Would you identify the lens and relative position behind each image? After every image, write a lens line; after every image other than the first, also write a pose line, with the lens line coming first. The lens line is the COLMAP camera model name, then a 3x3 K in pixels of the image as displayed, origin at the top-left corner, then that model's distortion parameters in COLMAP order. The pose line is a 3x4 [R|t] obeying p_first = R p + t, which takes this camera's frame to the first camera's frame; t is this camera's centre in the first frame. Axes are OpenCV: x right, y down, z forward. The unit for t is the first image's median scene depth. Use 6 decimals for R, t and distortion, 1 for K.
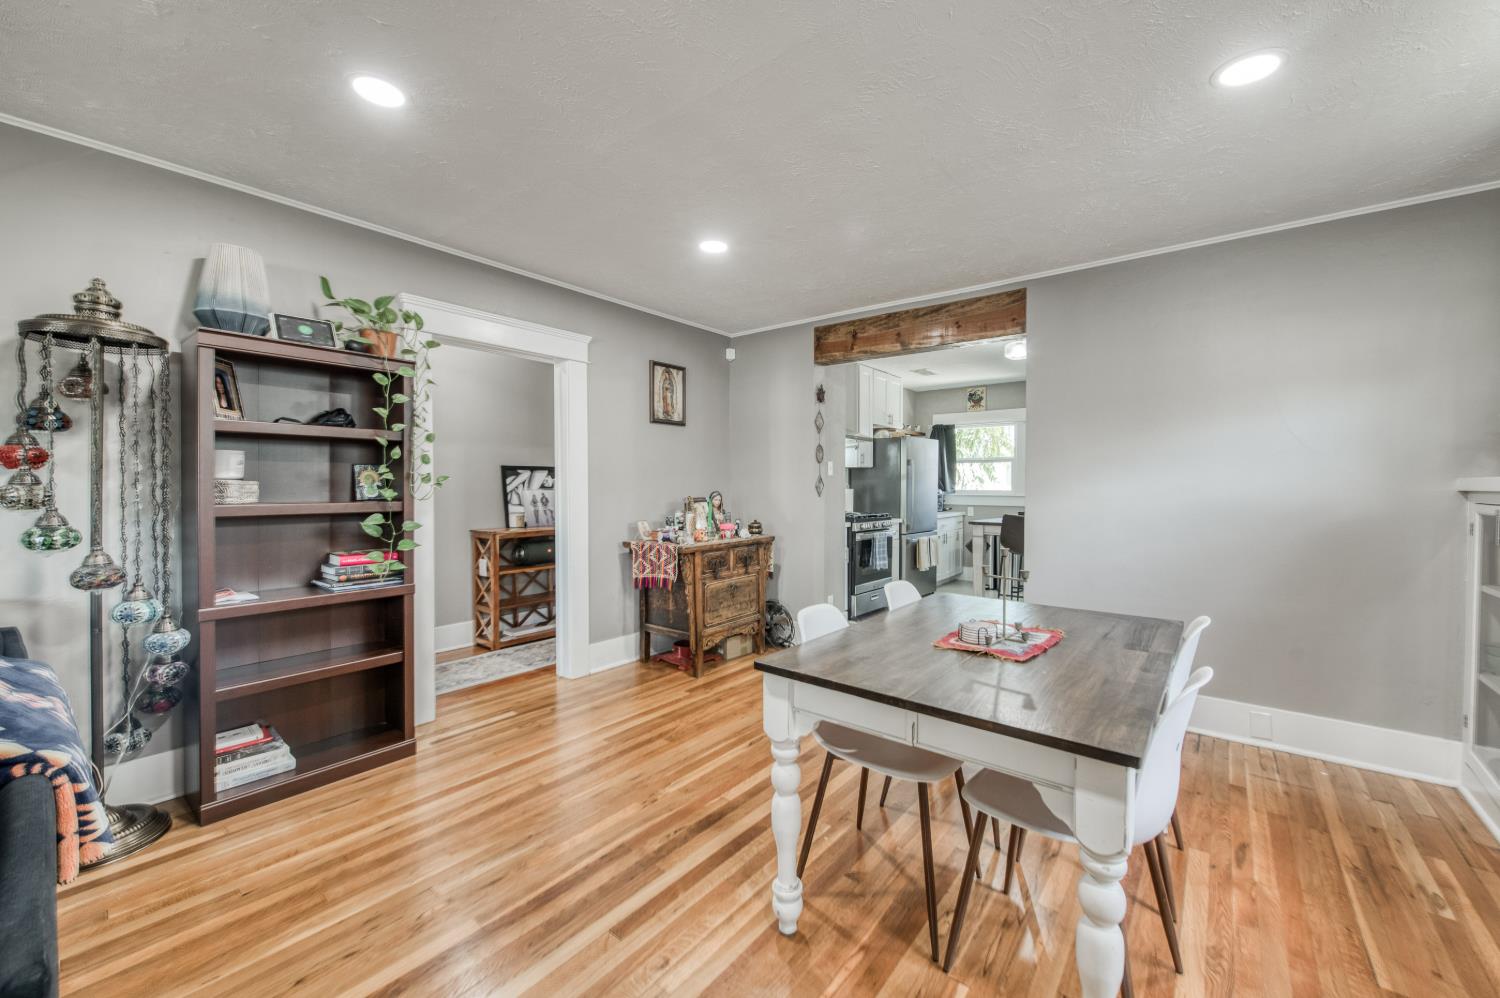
lens RADIAL K [[602.1, 0, 751.3], [0, 602.1, 493.9], [0, 0, 1]] dist [-0.008338, -0.000268]
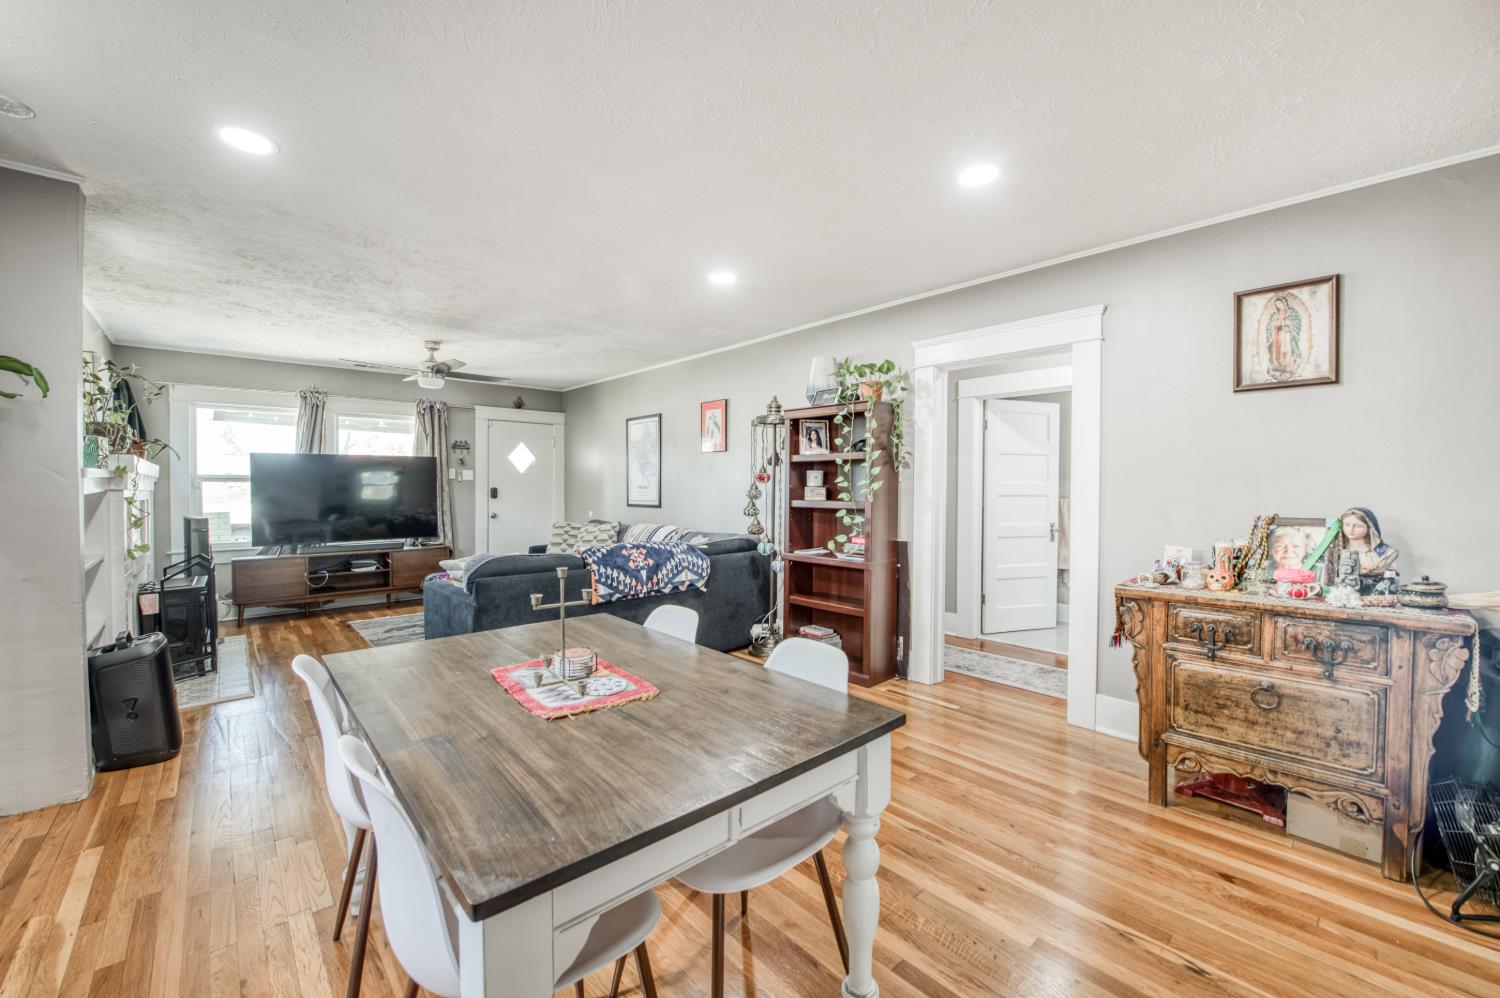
lens RADIAL K [[602.1, 0, 751.3], [0, 602.1, 493.9], [0, 0, 1]] dist [-0.008338, -0.000268]
pose [[-0.167028, 0.008337, -0.985917, 0.590461], [-0.020792, 0.999712, 0.011976, -0.012878], [0.985733, 0.022500, -0.166807, 0.685060]]
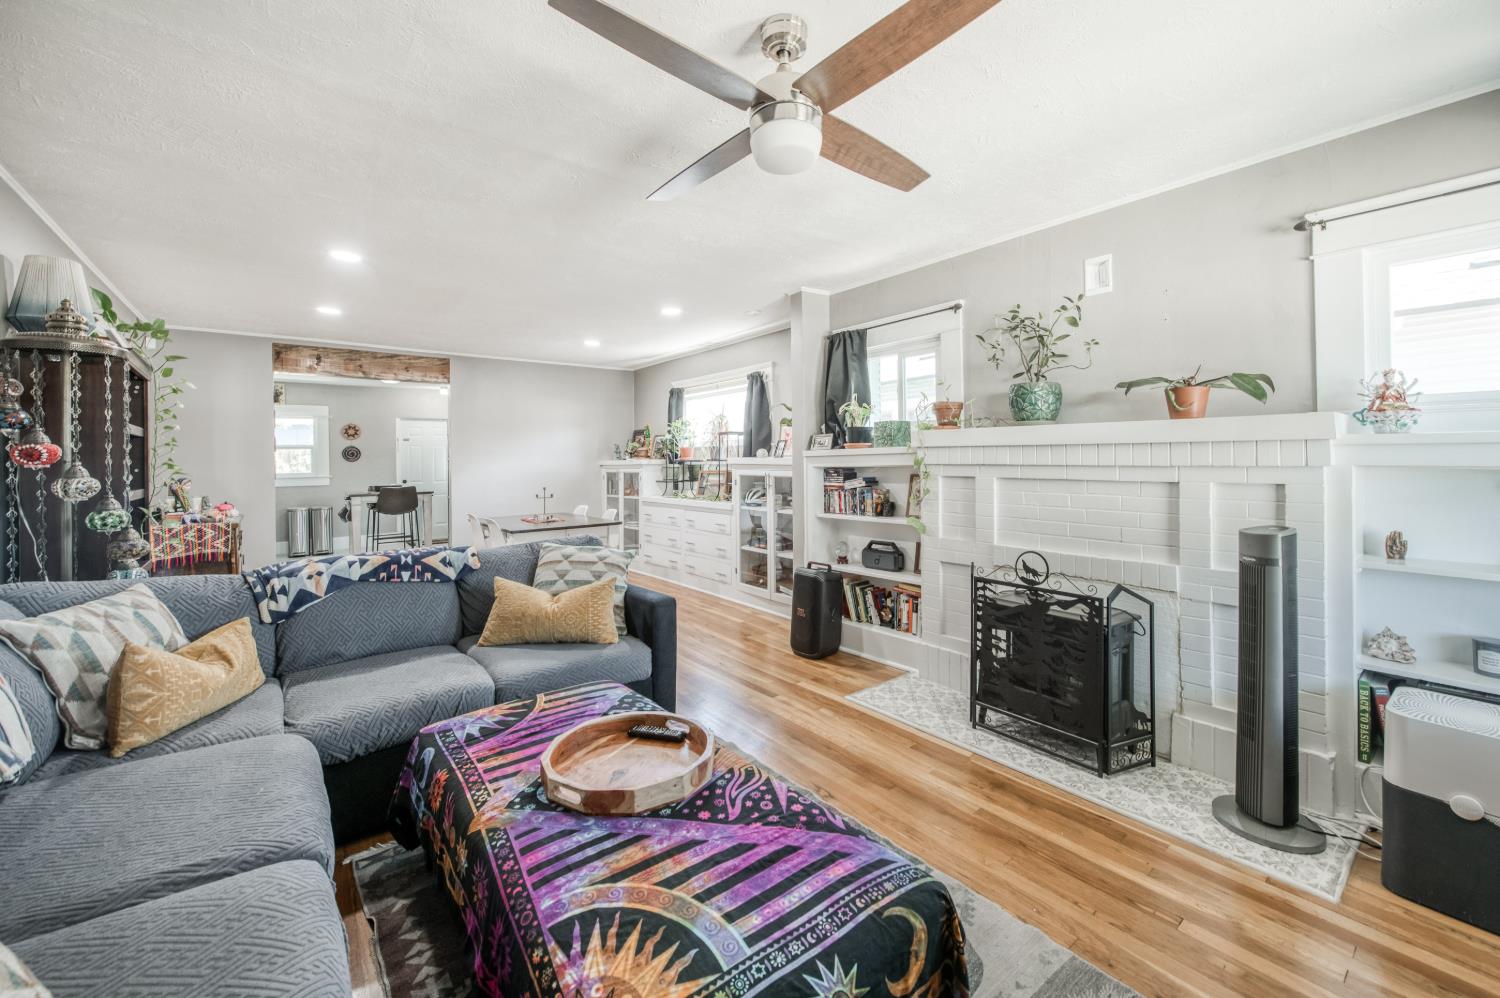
lens RADIAL K [[591.9, 0, 770.8], [0, 591.9, 468.4], [0, 0, 1]] dist [0.001823, -0.000036]
pose [[0.211284, -0.019335, 0.977233, -1.001576], [0.031550, 0.999418, 0.012952, -0.001877], [-0.976915, 0.028095, 0.211771, -0.285662]]
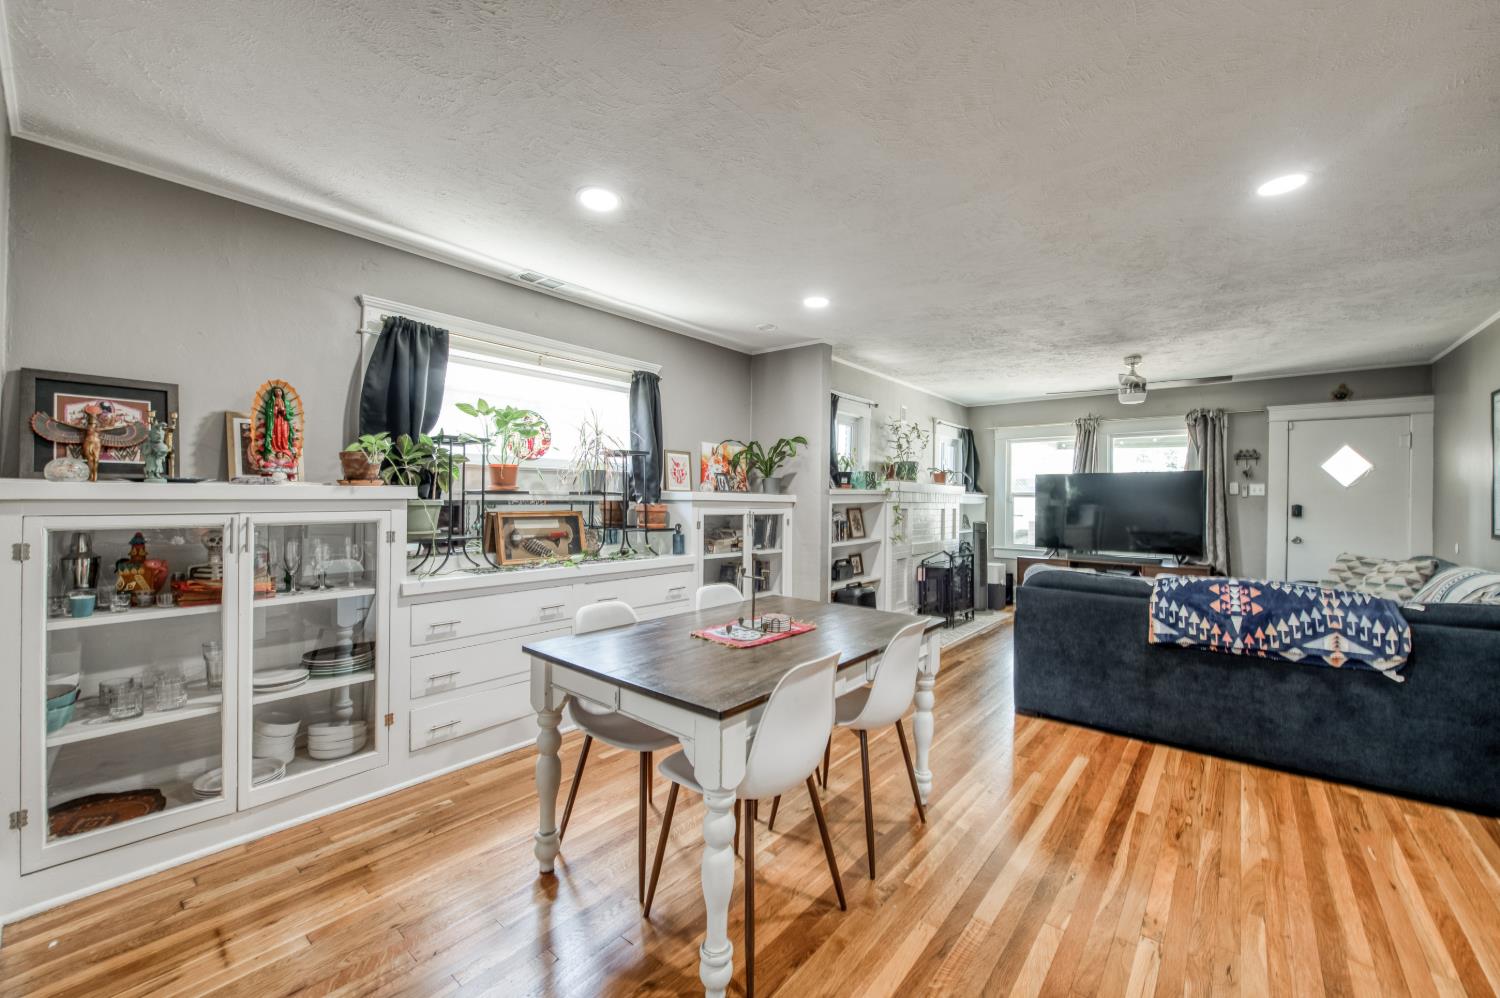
lens RADIAL K [[575.1, 0, 742.6], [0, 575.1, 506.1], [0, 0, 1]] dist [-0.007726, -0.000091]
pose [[-0.999046, -0.014119, 0.041329, 0.198921], [-0.012760, 0.999375, 0.032967, -0.019494], [-0.041768, 0.032408, -0.998602, 1.060353]]
